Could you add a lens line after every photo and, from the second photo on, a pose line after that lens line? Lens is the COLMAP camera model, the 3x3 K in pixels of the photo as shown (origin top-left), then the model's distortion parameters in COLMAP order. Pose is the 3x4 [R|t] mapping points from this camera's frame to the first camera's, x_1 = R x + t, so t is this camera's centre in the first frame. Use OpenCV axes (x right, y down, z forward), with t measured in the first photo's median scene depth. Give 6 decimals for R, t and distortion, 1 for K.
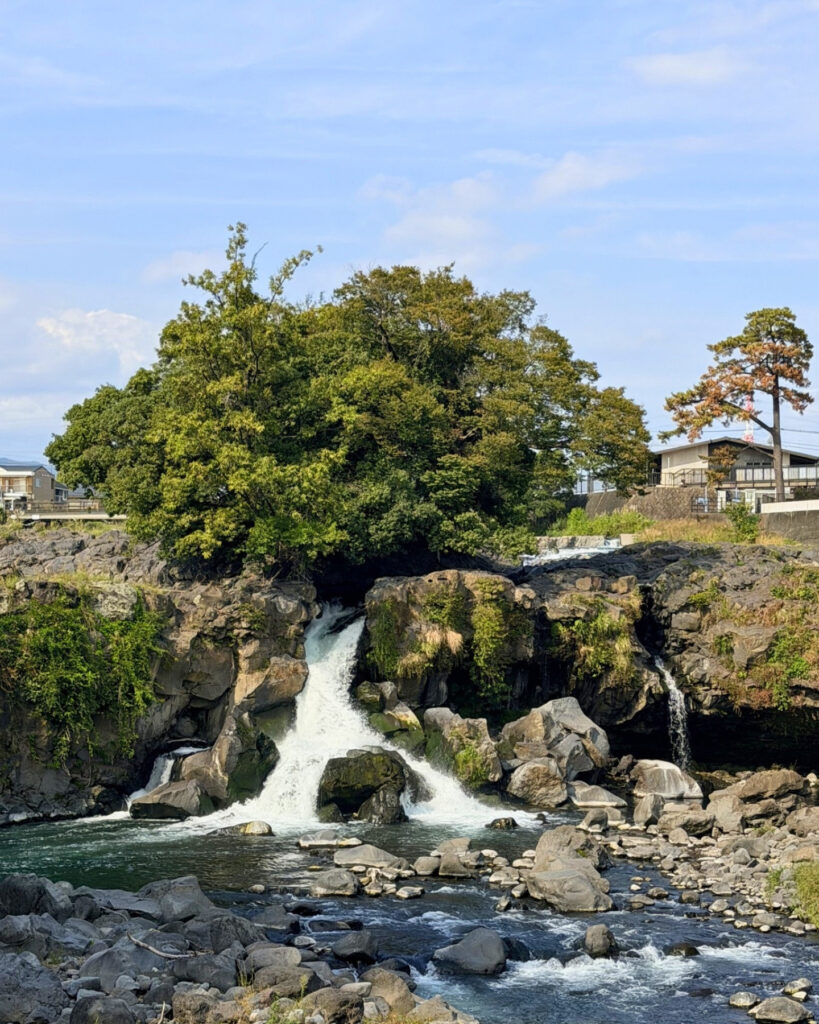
lens RADIAL K [[2218.9, 0, 409.5], [0, 2218.9, 512.0], [0, 0, 1]] dist [0.103952, 0.225859]
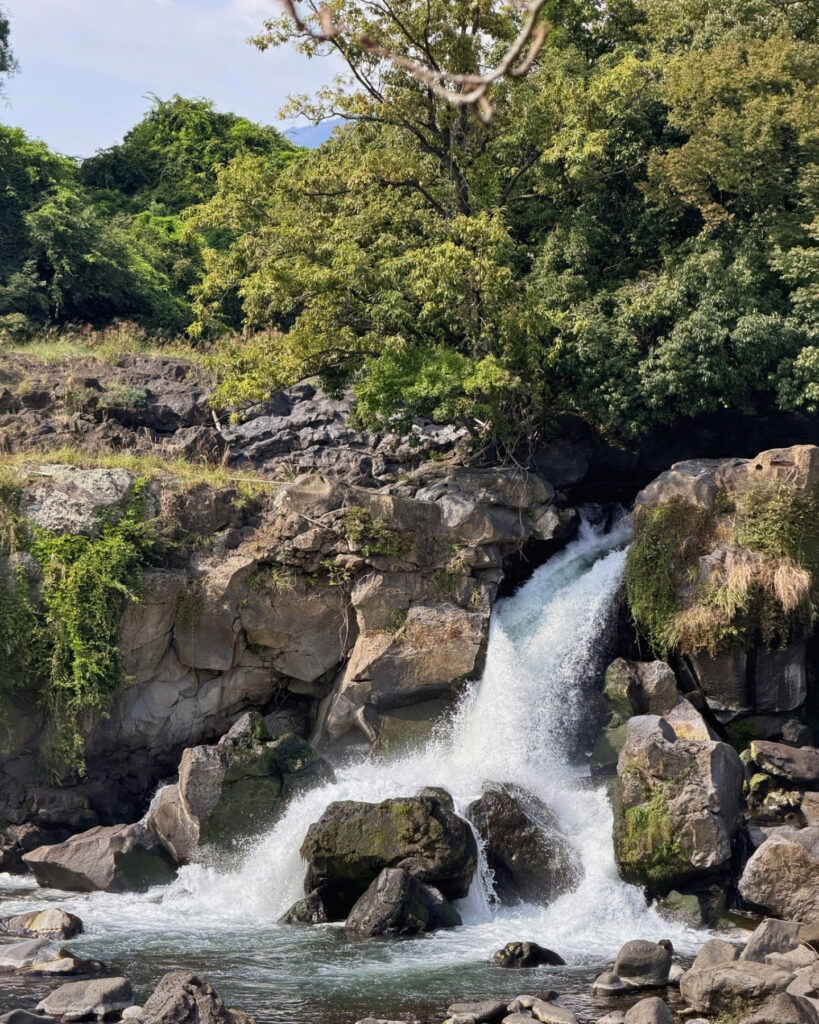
lens RADIAL K [[3357.5, 0, 409.5], [0, 3357.5, 512.0], [0, 0, 1]] dist [0.093305, 0.949566]
pose [[0.803732, 0.010835, -0.594893, 0.410766], [0.015535, 0.999111, 0.039185, 0.010077], [0.594789, -0.040736, 0.802849, 0.337227]]
